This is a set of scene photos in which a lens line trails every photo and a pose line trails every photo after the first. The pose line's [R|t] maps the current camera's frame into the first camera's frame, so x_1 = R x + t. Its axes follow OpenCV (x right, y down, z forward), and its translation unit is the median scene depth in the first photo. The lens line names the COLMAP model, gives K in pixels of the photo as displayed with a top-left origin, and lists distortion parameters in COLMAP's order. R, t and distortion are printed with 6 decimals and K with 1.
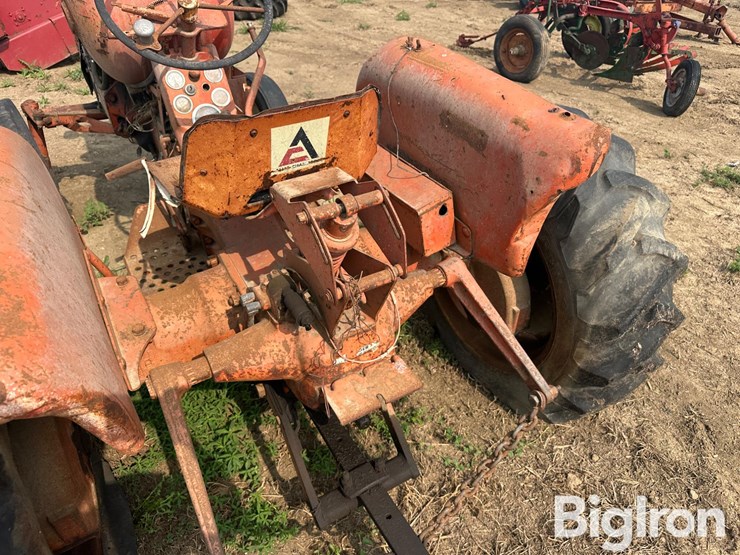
lens RADIAL K [[528.3, 0, 375.0], [0, 528.3, 270.4], [0, 0, 1]] dist [0.045536, -0.060424]
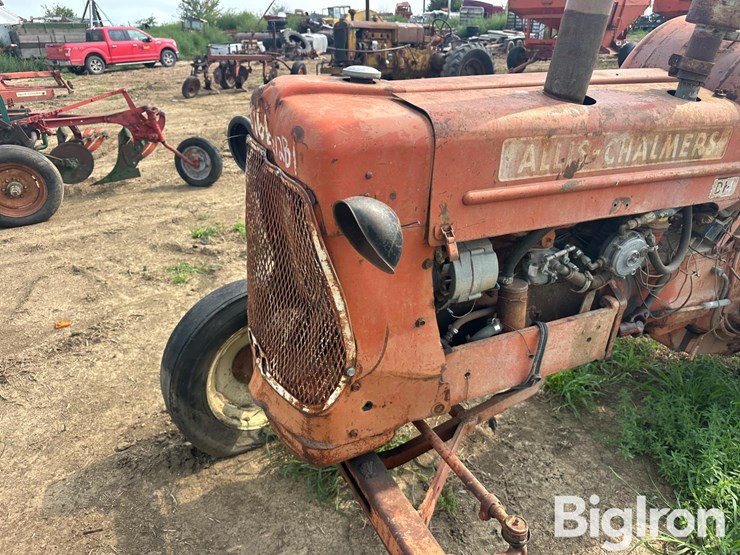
lens RADIAL K [[528.3, 0, 371.5], [0, 528.3, 263.4], [0, 0, 1]] dist [0.045536, -0.060424]
pose [[0.064900, -0.431298, 0.899872, -1.693904], [0.569845, 0.756298, 0.321387, -1.157898], [-0.819186, 0.491929, 0.294857, 1.679877]]
